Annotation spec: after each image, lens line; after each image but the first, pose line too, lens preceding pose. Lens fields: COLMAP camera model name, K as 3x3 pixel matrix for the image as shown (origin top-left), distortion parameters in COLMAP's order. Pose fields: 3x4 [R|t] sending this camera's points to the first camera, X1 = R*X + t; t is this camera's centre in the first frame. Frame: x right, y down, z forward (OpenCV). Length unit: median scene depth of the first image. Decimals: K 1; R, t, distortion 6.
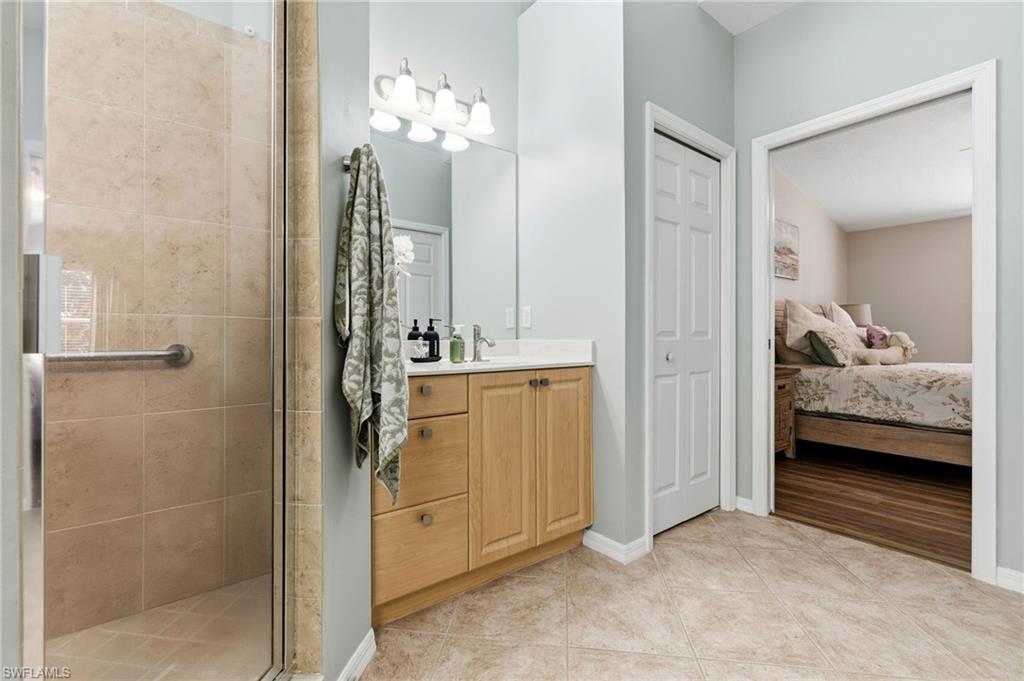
lens RADIAL K [[453.4, 0, 508.3], [0, 453.4, 335.8], [0, 0, 1]] dist [-0.003566, 0.000449]
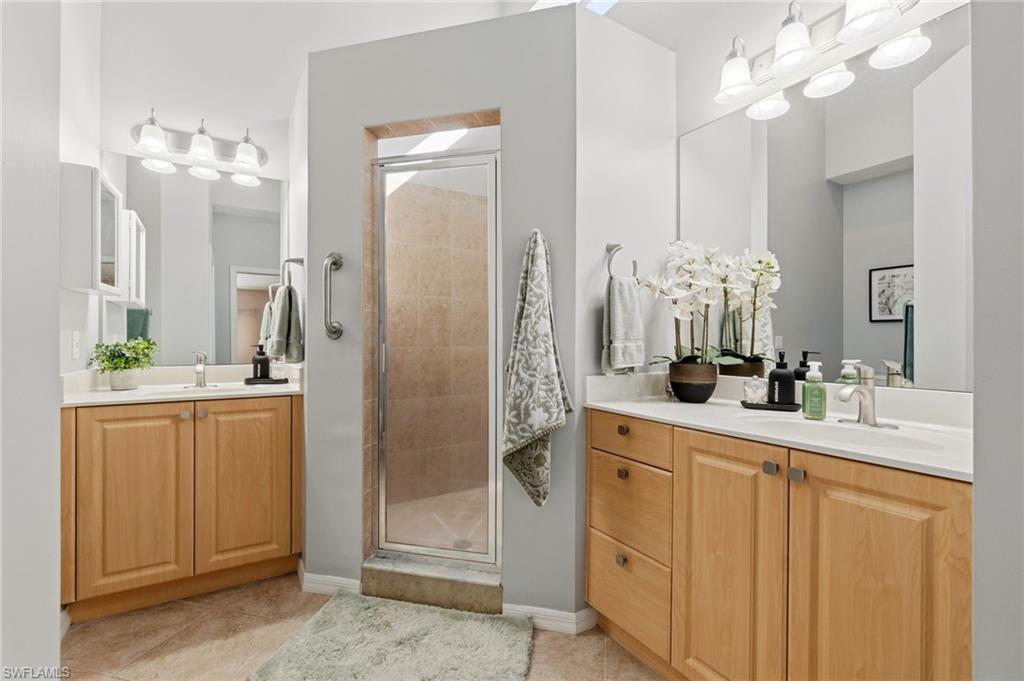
lens RADIAL K [[453.4, 0, 512.7], [0, 453.4, 340.5], [0, 0, 1]] dist [-0.003566, 0.000449]
pose [[-0.133624, -0.003775, -0.991025, 0.644647], [0.000014, 0.999993, -0.003811, -0.056336], [0.991032, -0.000523, -0.133623, 0.693457]]
